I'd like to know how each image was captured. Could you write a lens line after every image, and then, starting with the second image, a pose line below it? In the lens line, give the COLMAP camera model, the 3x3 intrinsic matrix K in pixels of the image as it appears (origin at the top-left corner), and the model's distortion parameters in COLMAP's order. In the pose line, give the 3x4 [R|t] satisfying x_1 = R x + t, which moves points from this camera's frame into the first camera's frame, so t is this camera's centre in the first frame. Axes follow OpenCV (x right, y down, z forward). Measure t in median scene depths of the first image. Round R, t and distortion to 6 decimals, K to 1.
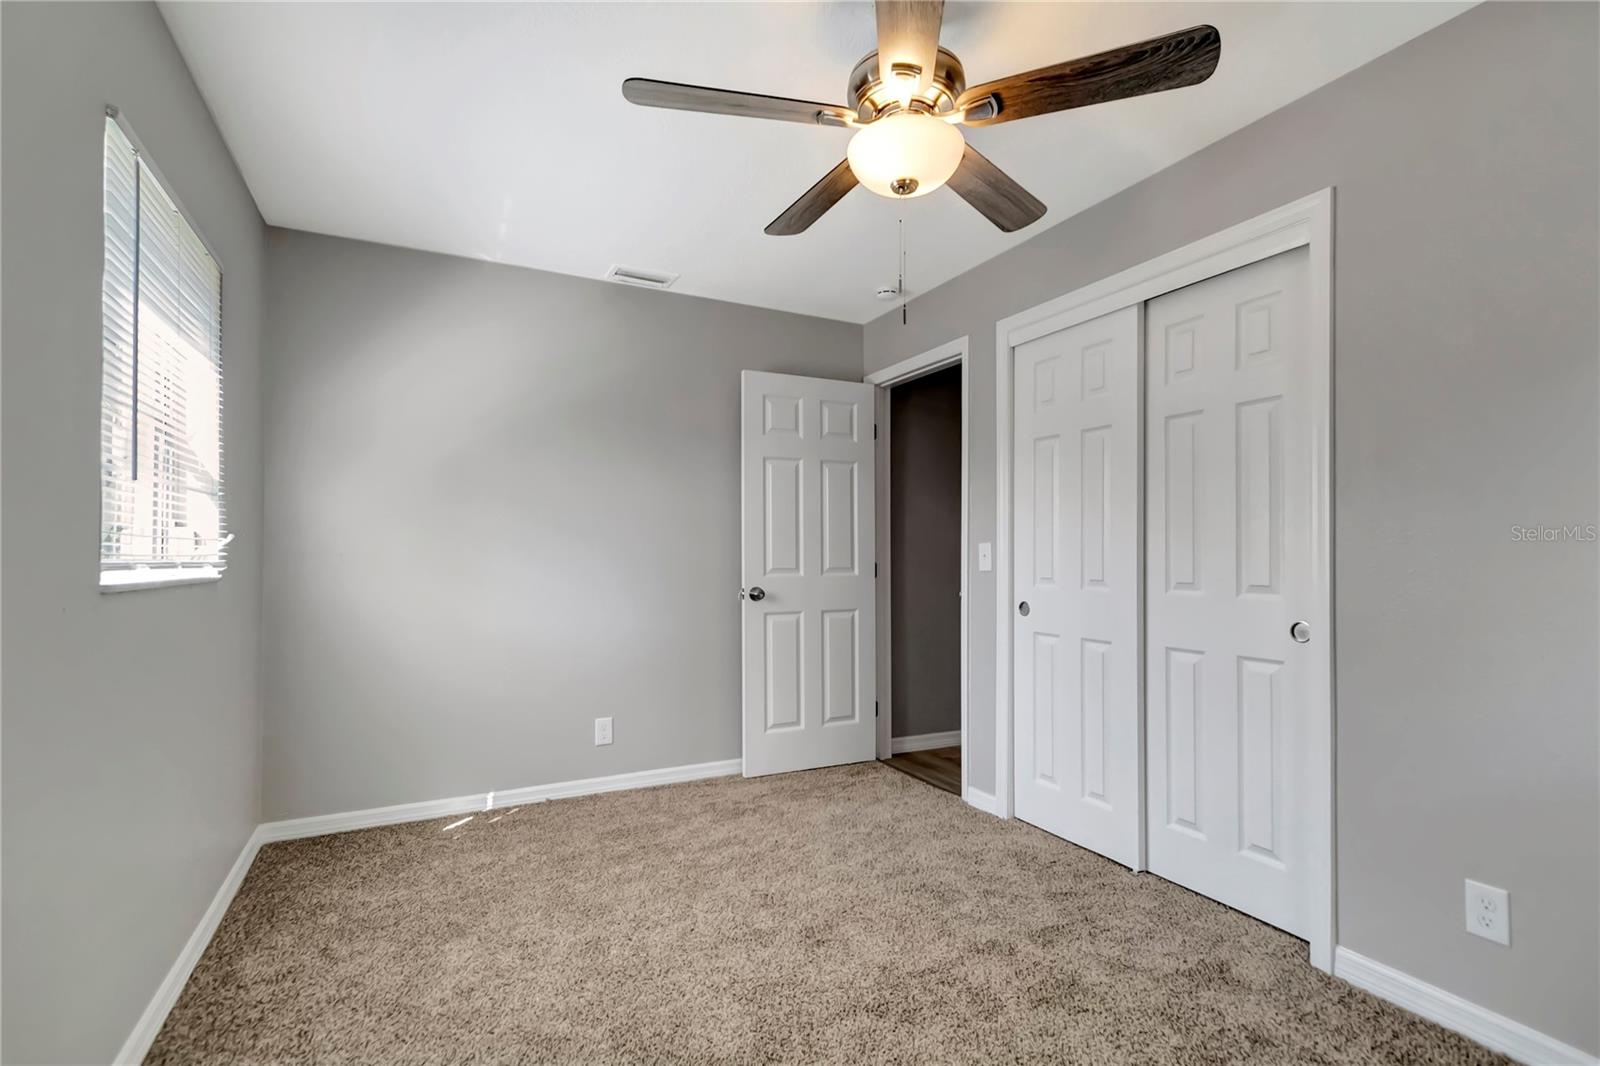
lens RADIAL K [[744.1, 0, 799.0], [0, 744.1, 552.9], [0, 0, 1]] dist [0.001183, -0.000148]
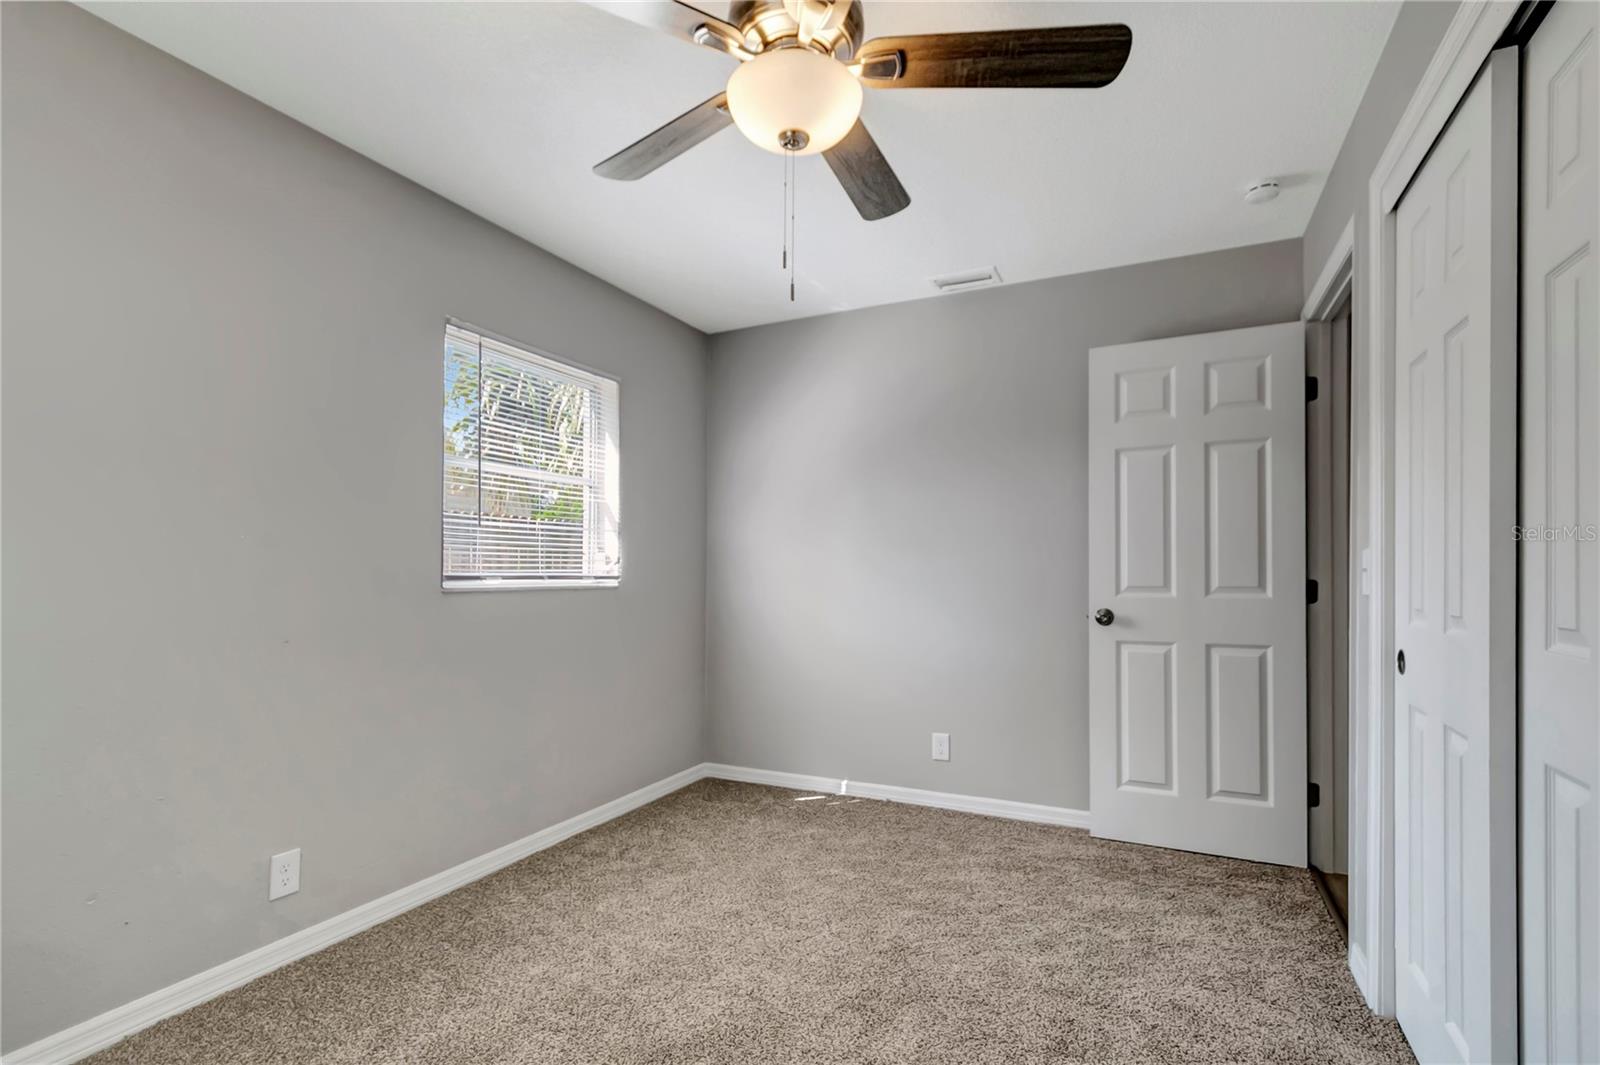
lens RADIAL K [[744.8, 0, 805.0], [0, 744.8, 568.7], [0, 0, 1]] dist [0.000637, -0.000665]
pose [[0.603609, -0.003655, -0.797272, 0.451434], [0.004573, 0.999989, -0.001122, 0.001163], [0.797267, -0.002969, 0.603619, 0.267264]]
